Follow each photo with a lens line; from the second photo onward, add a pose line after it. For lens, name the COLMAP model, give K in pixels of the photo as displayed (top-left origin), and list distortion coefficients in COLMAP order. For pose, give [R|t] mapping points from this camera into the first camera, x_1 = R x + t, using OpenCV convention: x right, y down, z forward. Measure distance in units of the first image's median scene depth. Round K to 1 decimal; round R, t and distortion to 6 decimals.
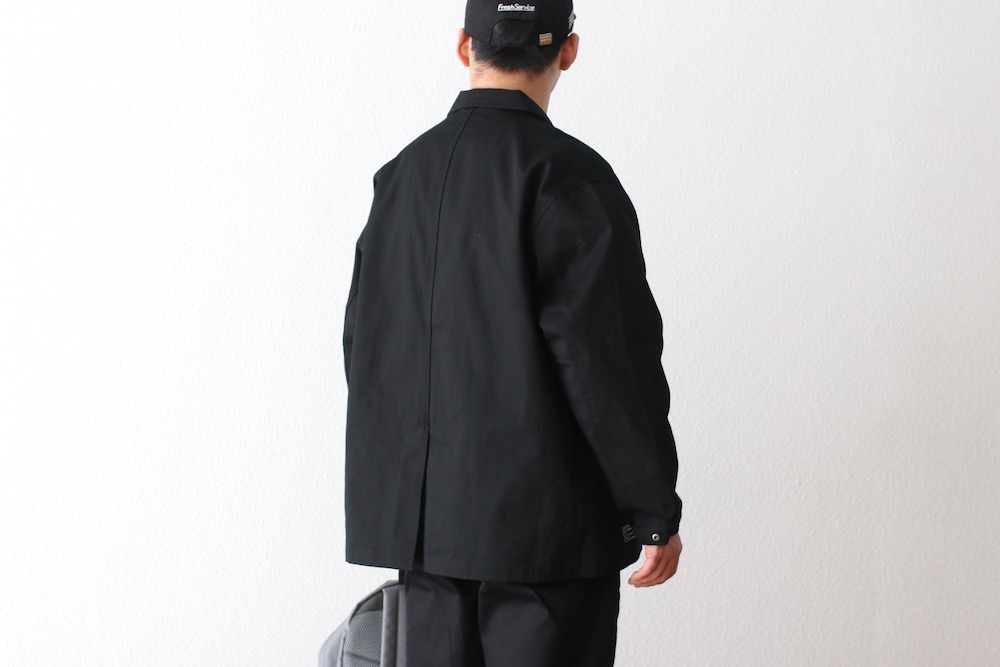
lens RADIAL K [[2362.1, 0, 534.1], [0, 2362.1, 333.8], [0, 0, 1]] dist [-0.145819, 0.000000]
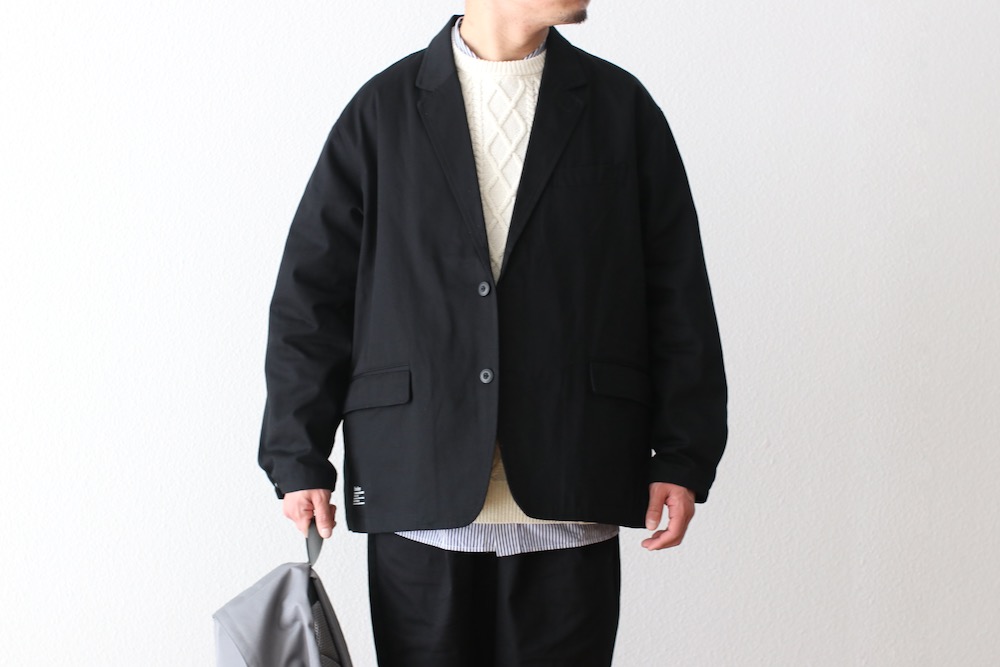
lens RADIAL K [[2362.1, 0, 465.9], [0, 2362.1, 353.5], [0, 0, 1]] dist [-0.145819, 0.000000]
pose [[0.999887, 0.002564, 0.014842, -0.014165], [-0.003023, 0.999516, 0.030978, 0.002244], [-0.014756, -0.031019, 0.999410, 0.118855]]
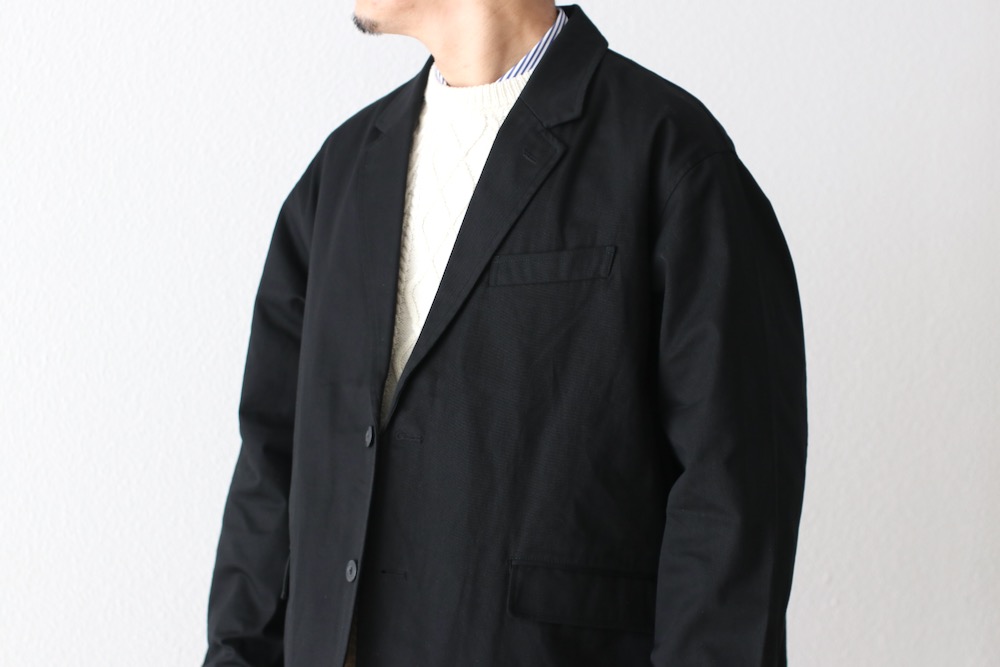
lens RADIAL K [[2362.1, 0, 501.2], [0, 2362.1, 328.9], [0, 0, 1]] dist [-0.145819, 0.000000]
pose [[0.991475, -0.001477, 0.130288, -0.065941], [-0.006430, 0.998163, 0.060243, -0.046957], [-0.130138, -0.060567, 0.989644, 0.363311]]
